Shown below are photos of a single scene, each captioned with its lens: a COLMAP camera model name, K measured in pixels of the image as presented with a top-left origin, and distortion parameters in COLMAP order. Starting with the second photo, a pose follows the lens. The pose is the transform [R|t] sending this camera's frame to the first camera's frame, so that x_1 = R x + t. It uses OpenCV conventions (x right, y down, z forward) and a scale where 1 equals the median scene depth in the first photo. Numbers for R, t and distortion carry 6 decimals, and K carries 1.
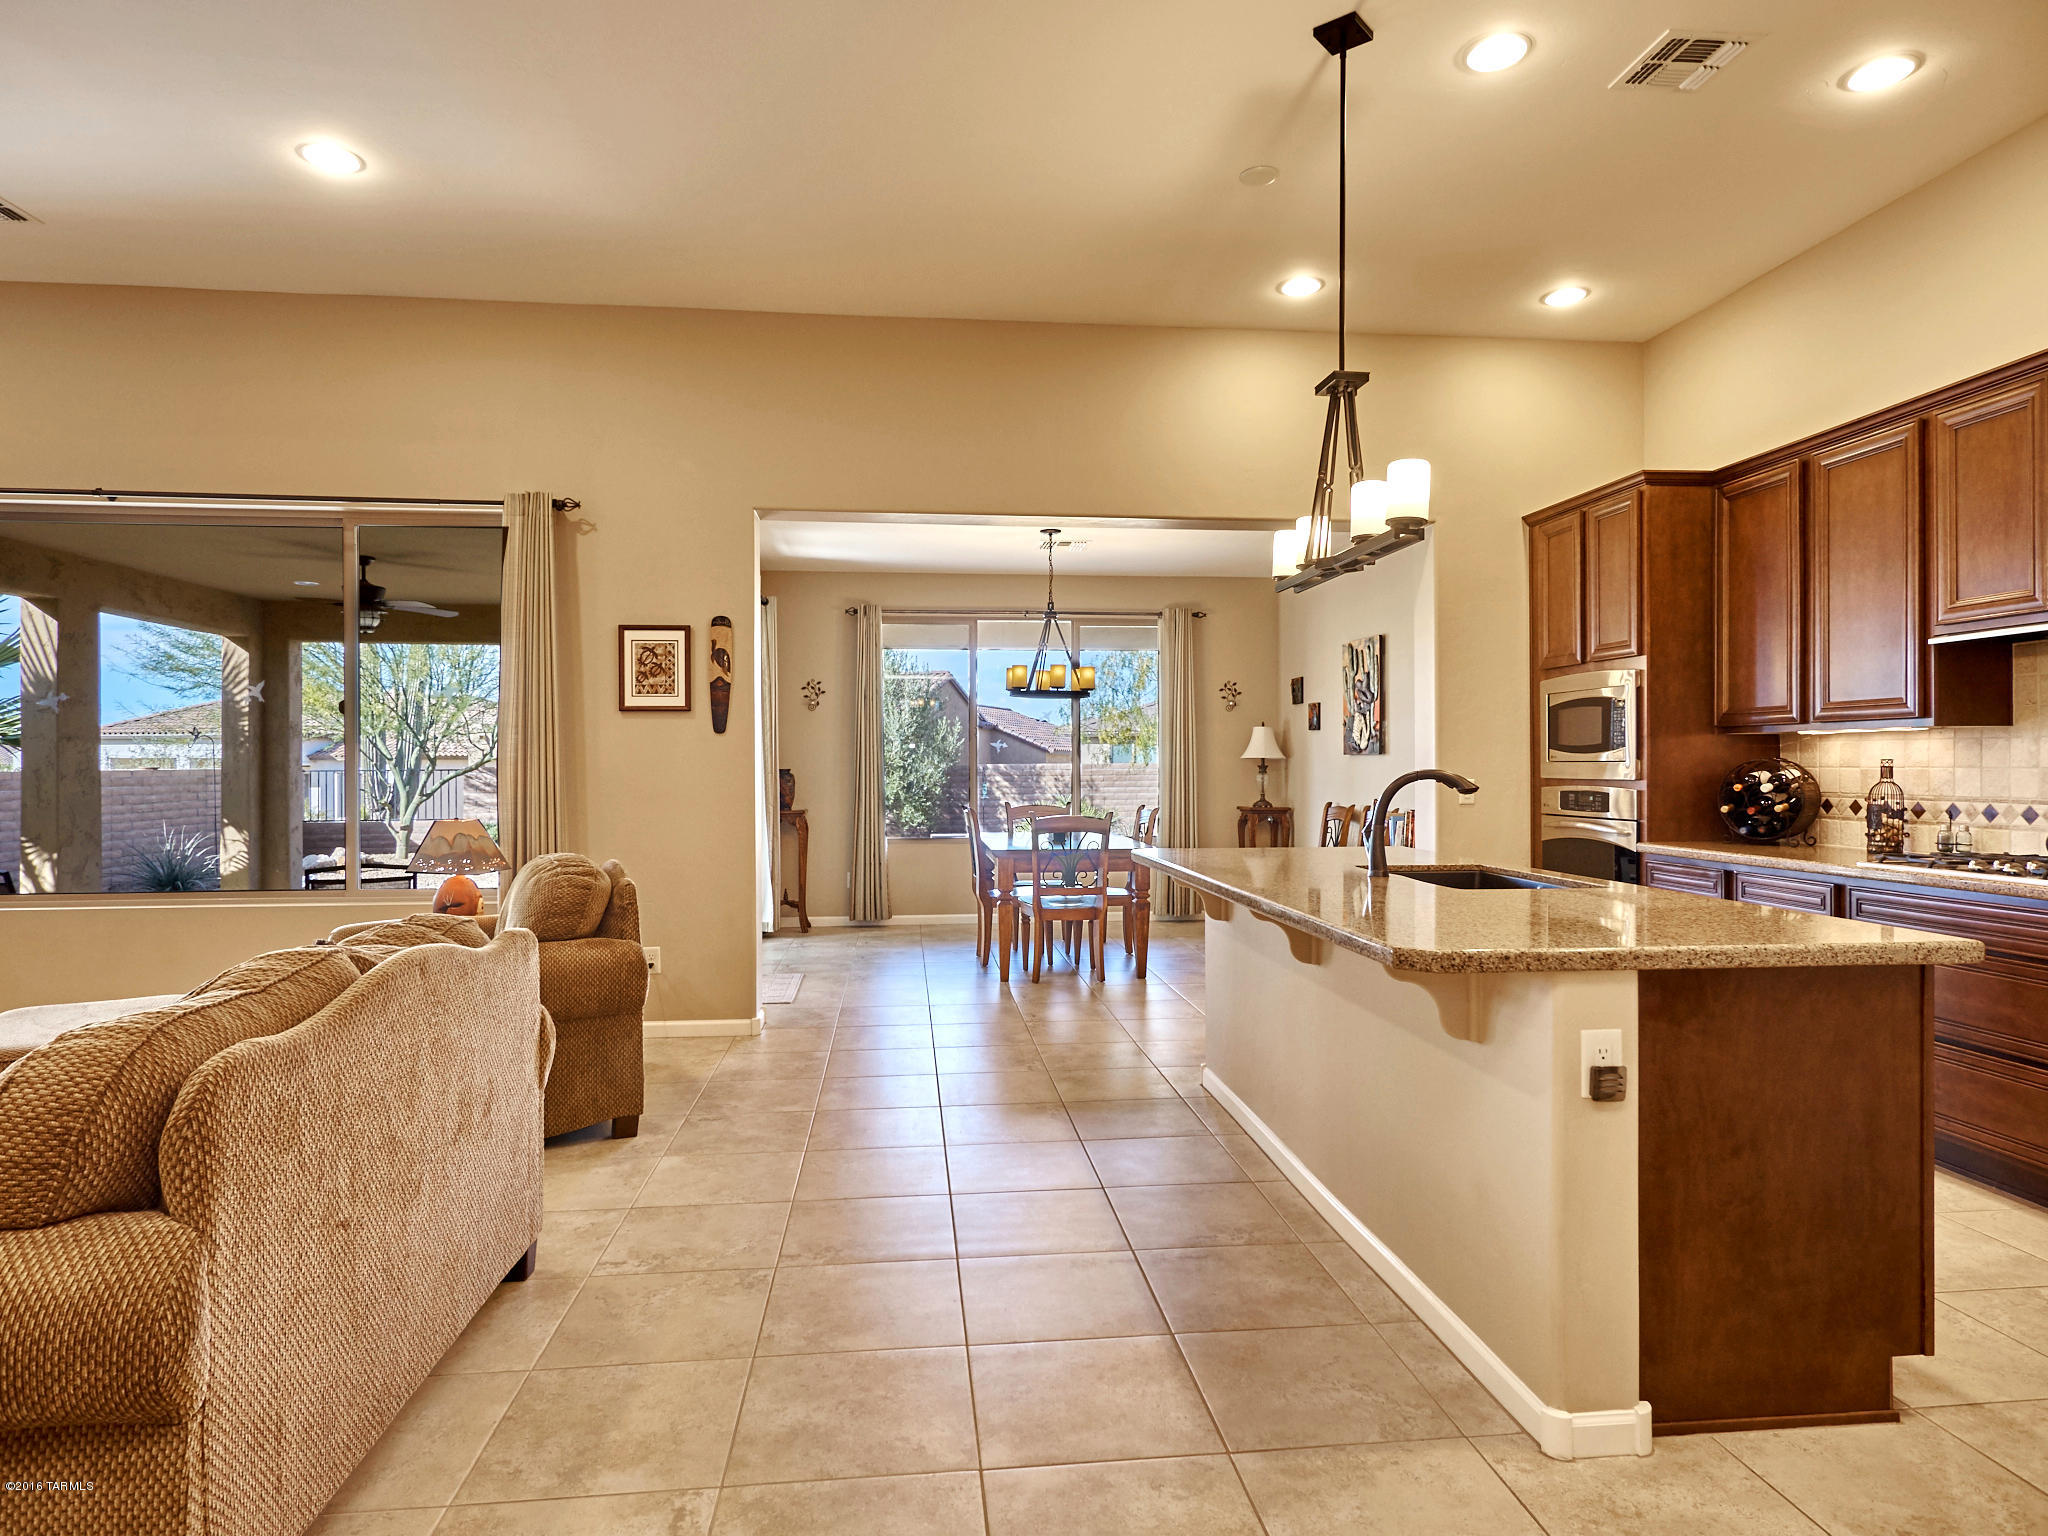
lens RADIAL K [[1193.9, 0, 1031.4], [0, 1193.9, 759.0], [0, 0, 1]] dist [-0.003945, 0.000111]
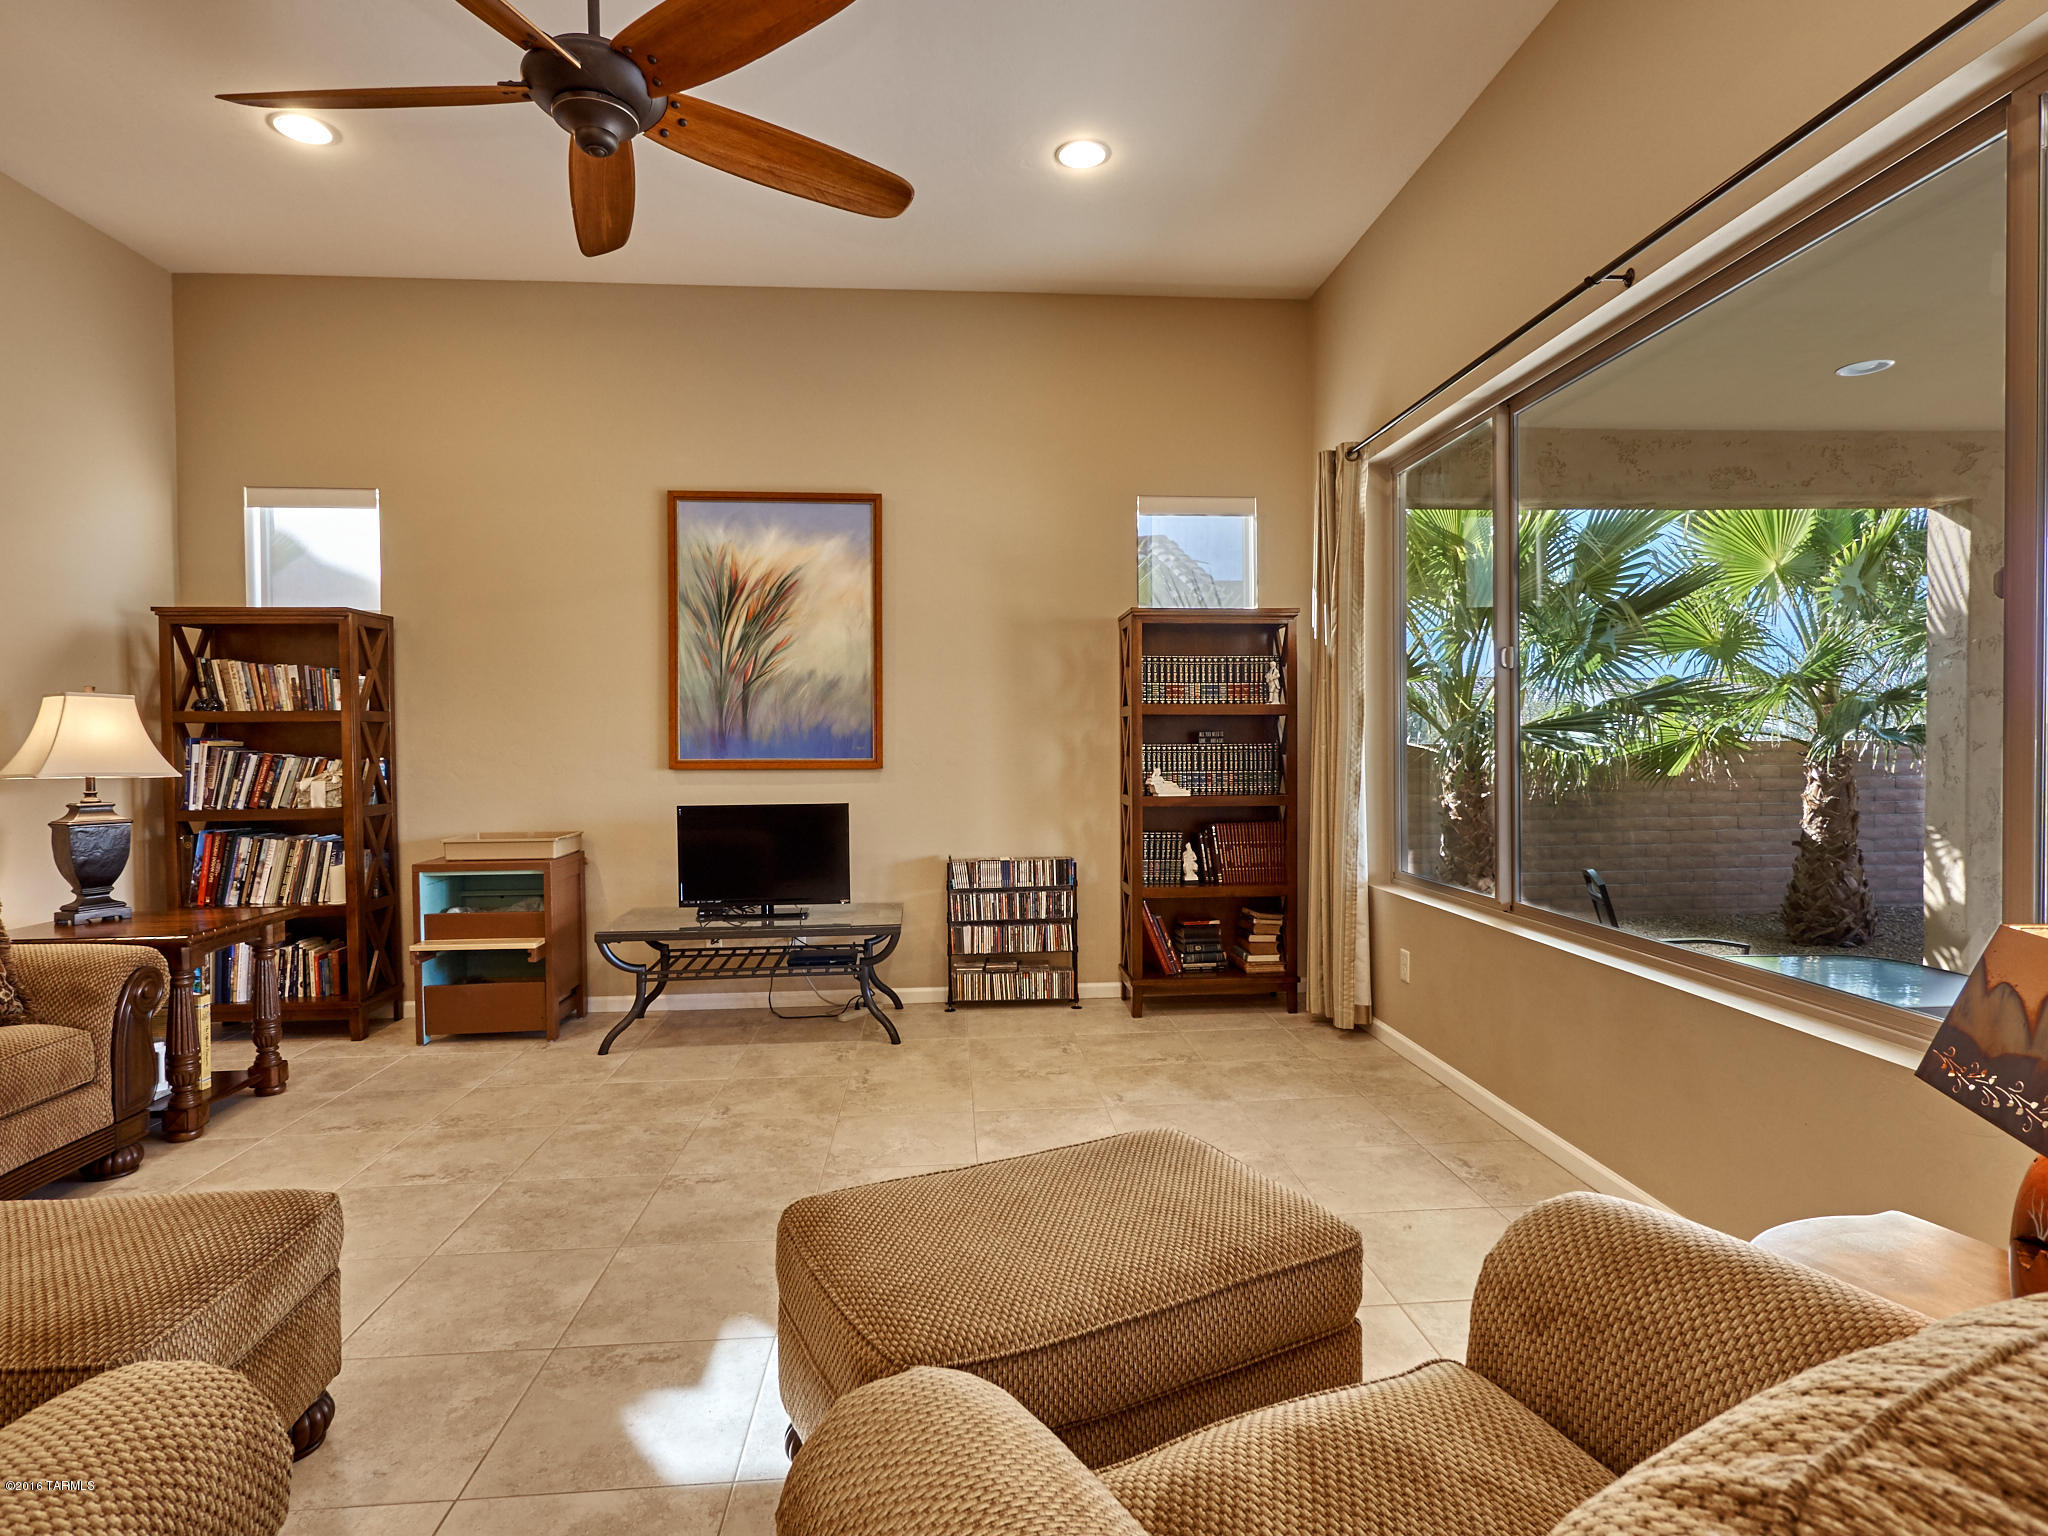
lens RADIAL K [[1094.9, 0, 1030.8], [0, 1094.9, 763.3], [0, 0, 1]] dist [0.000842, 0.004020]
pose [[-0.024297, 0.015522, -0.999584, -0.209220], [0.014932, 0.999774, 0.015162, 0.010867], [0.999593, -0.014557, -0.024523, 0.682691]]
